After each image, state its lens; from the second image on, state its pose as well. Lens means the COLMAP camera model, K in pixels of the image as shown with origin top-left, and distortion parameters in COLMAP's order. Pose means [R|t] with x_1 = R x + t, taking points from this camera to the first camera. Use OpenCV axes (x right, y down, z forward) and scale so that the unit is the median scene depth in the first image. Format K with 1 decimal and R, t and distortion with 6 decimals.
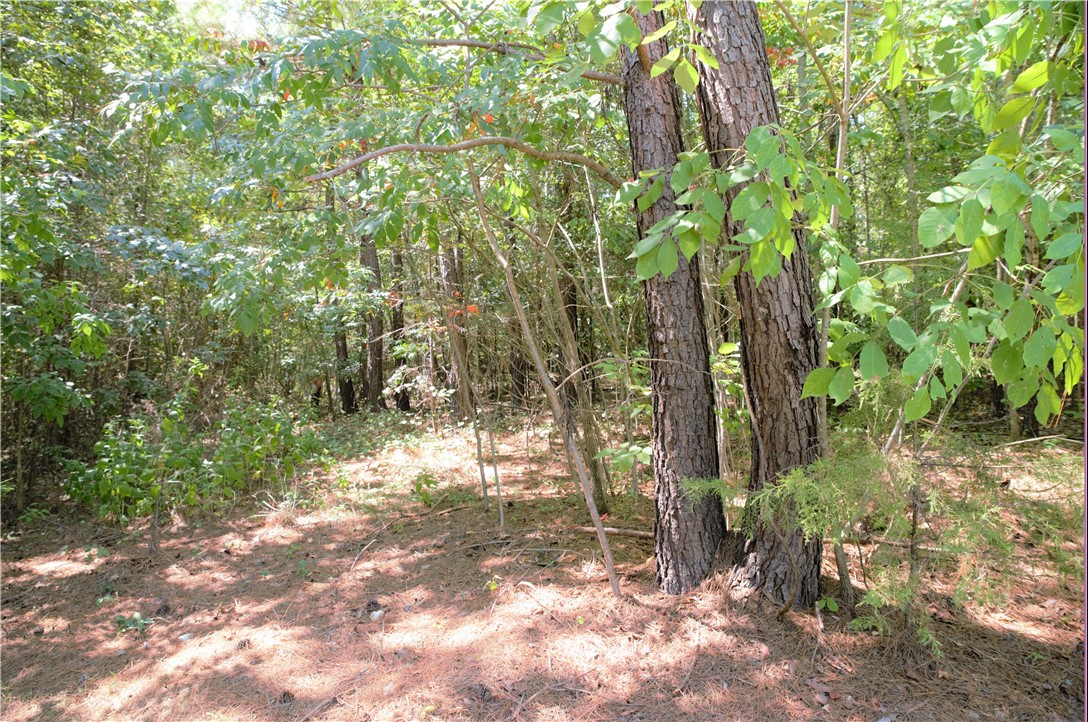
lens RADIAL K [[1037.8, 0, 544.0], [0, 1037.8, 361.0], [0, 0, 1]] dist [-0.000196, 0.350063]
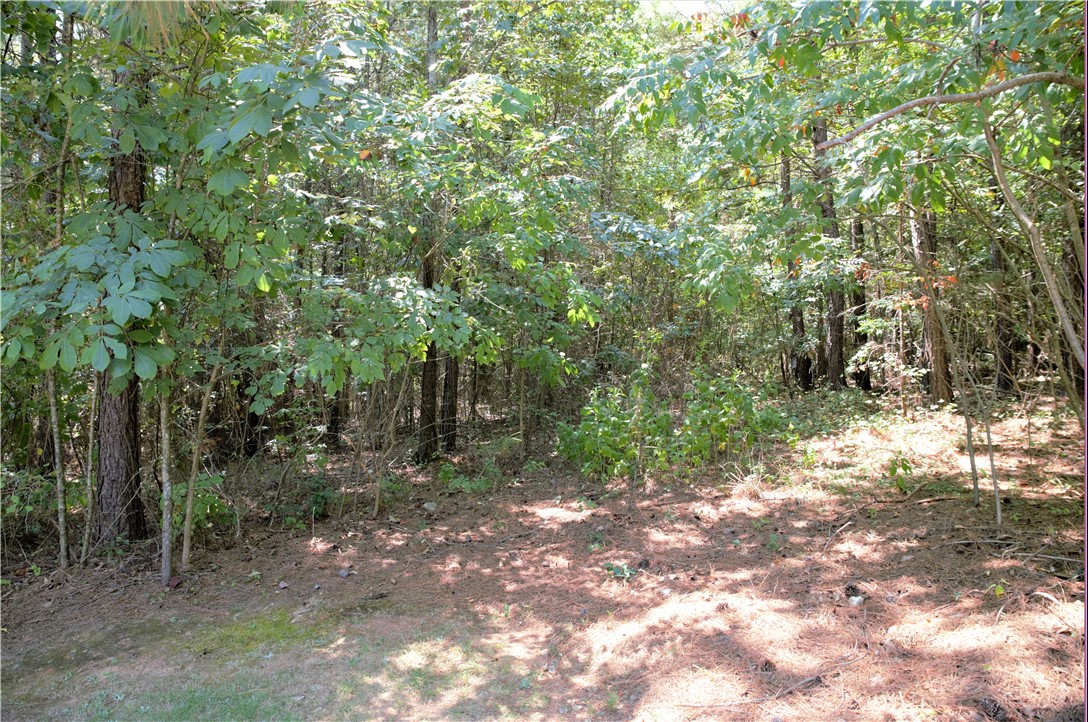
lens RADIAL K [[1037.8, 0, 544.0], [0, 1037.8, 361.0], [0, 0, 1]] dist [-0.000196, 0.350063]
pose [[0.844299, 0.024600, -0.535308, 0.118123], [-0.006936, 0.999364, 0.034986, -0.009119], [0.535828, -0.025826, 0.843932, 0.043482]]
